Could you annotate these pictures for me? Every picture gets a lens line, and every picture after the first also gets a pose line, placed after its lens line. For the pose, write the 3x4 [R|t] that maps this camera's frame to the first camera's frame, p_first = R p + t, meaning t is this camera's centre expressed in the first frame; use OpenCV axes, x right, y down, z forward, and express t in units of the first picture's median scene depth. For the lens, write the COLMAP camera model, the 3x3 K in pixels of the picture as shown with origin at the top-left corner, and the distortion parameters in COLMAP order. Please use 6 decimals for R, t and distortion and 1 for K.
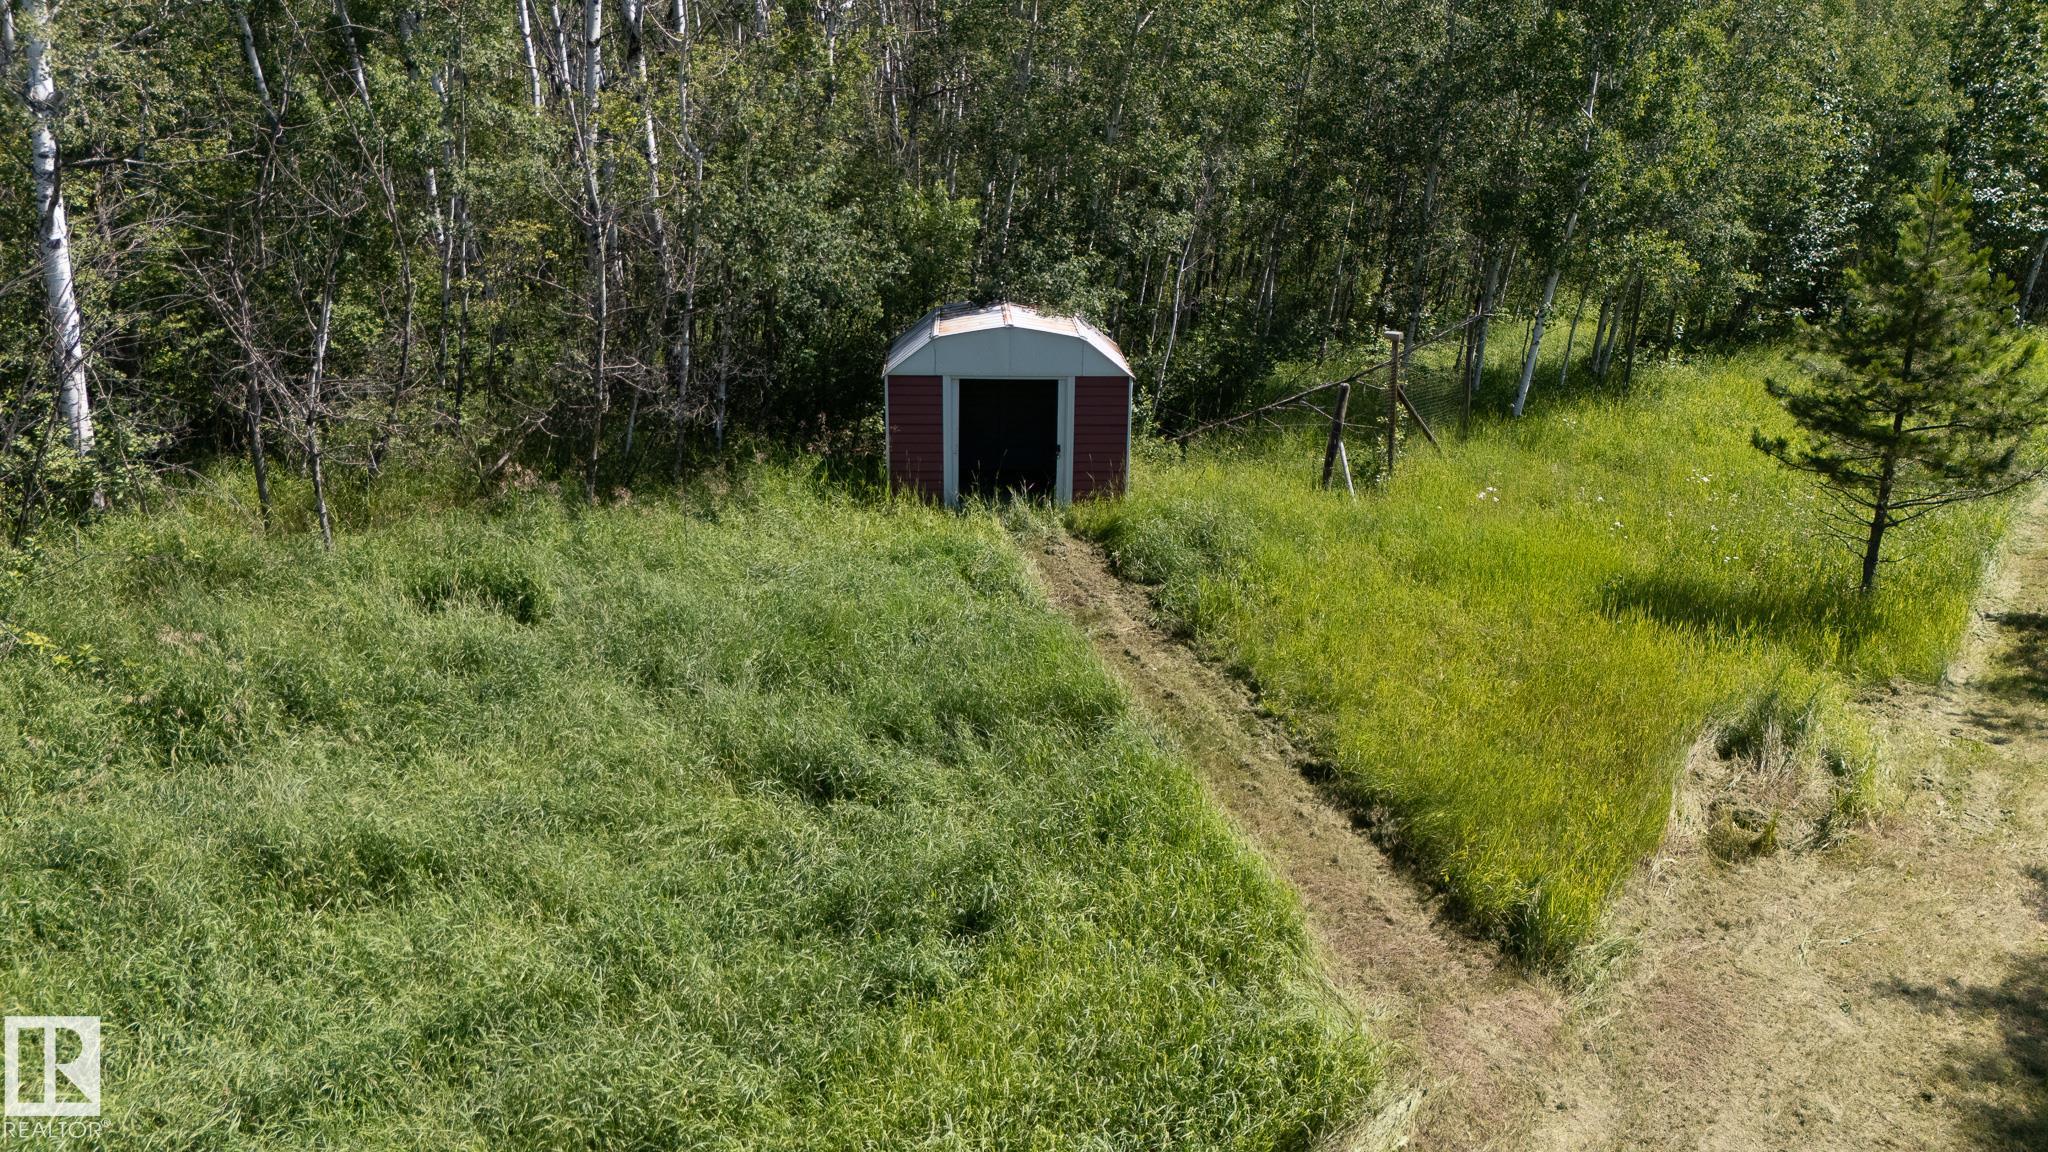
lens RADIAL K [[1430.5, 0, 1021.9], [0, 1430.5, 575.9], [0, 0, 1]] dist [0.000559, 0.000063]
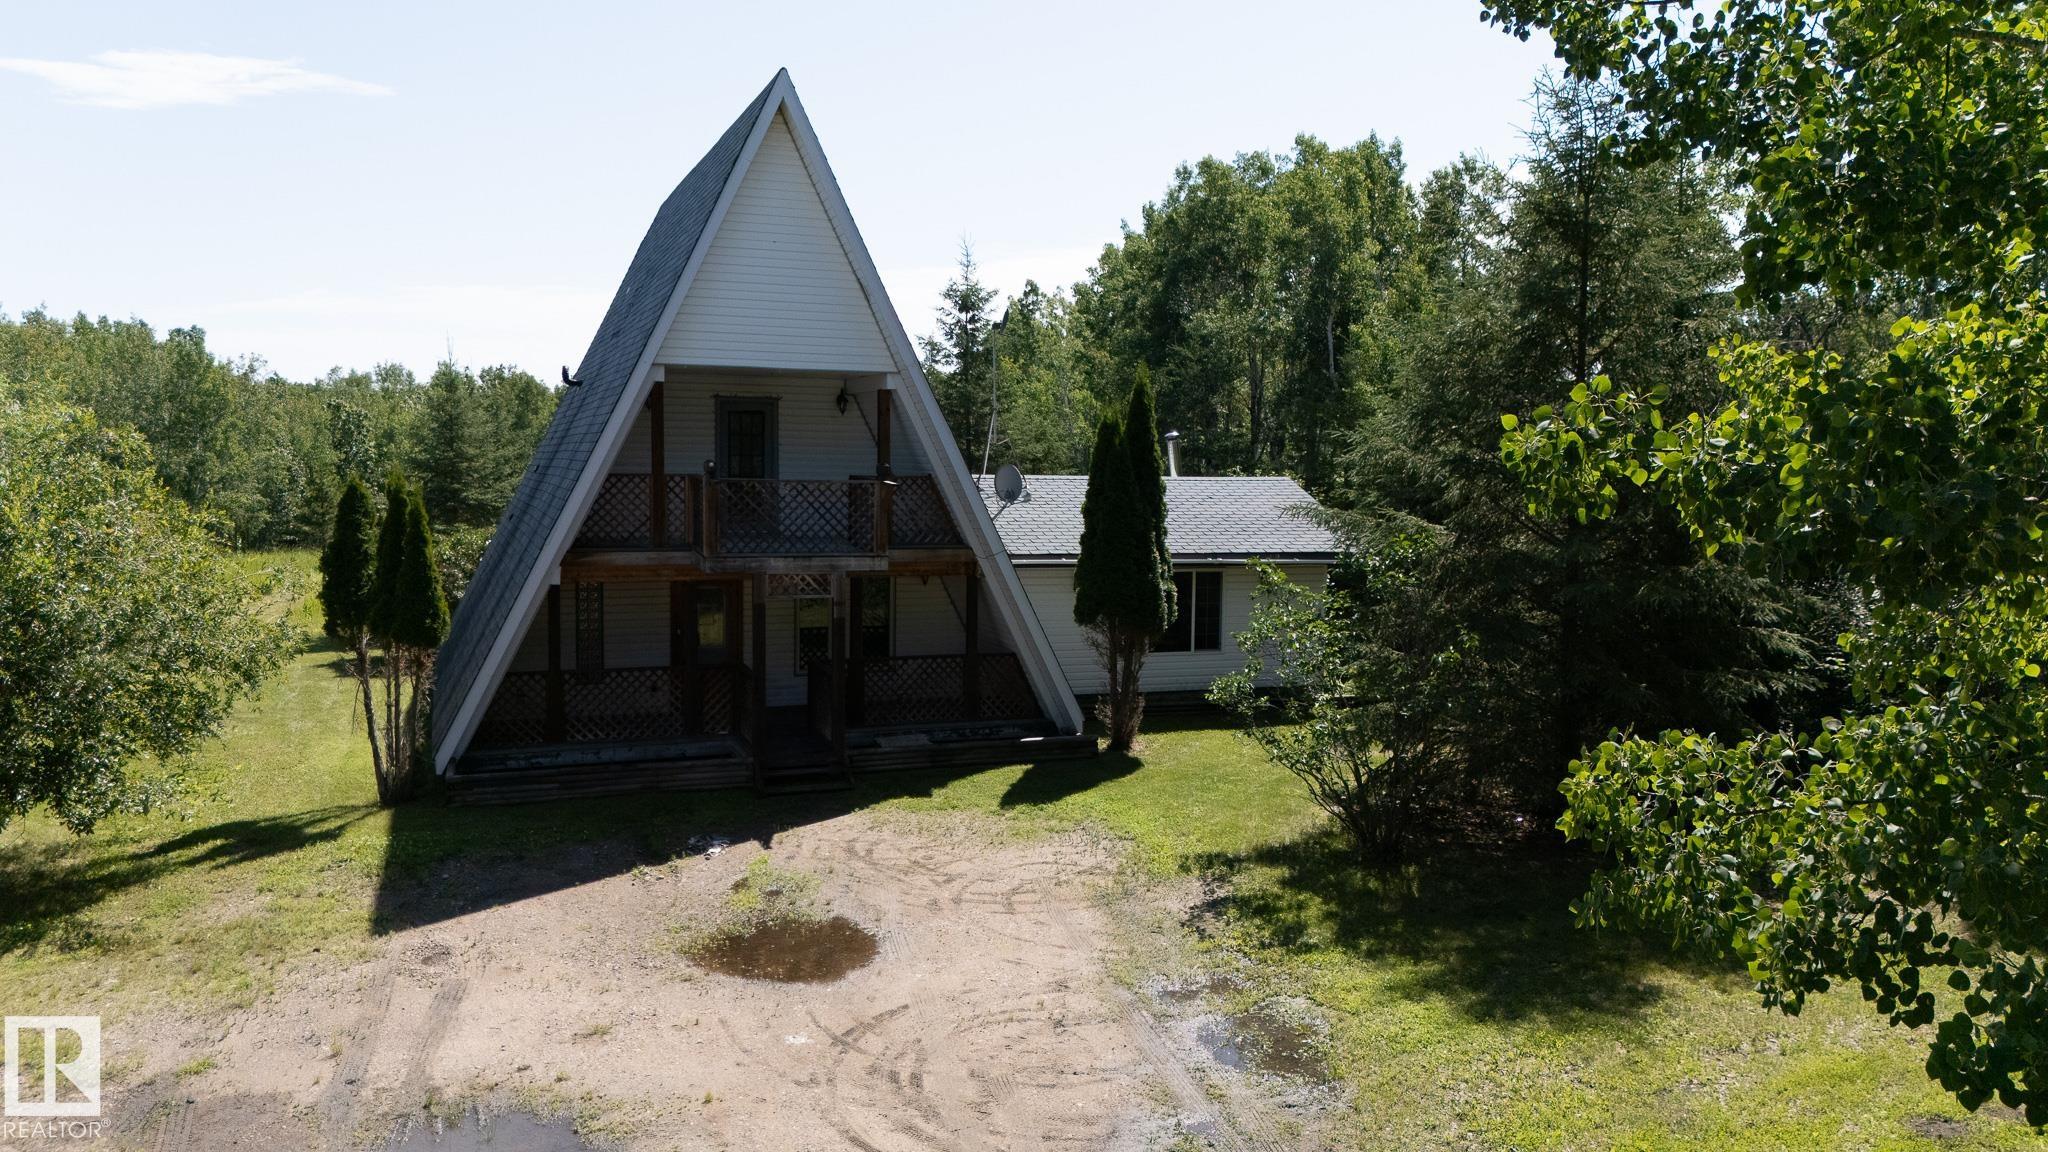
lens RADIAL K [[1430.5, 0, 1022.8], [0, 1430.5, 574.4], [0, 0, 1]] dist [0.000559, 0.000063]
pose [[0.560952, -0.042410, 0.826761, -0.826525], [0.255042, 0.958965, -0.123852, 0.540732], [-0.787583, 0.280335, 0.548750, -1.393053]]
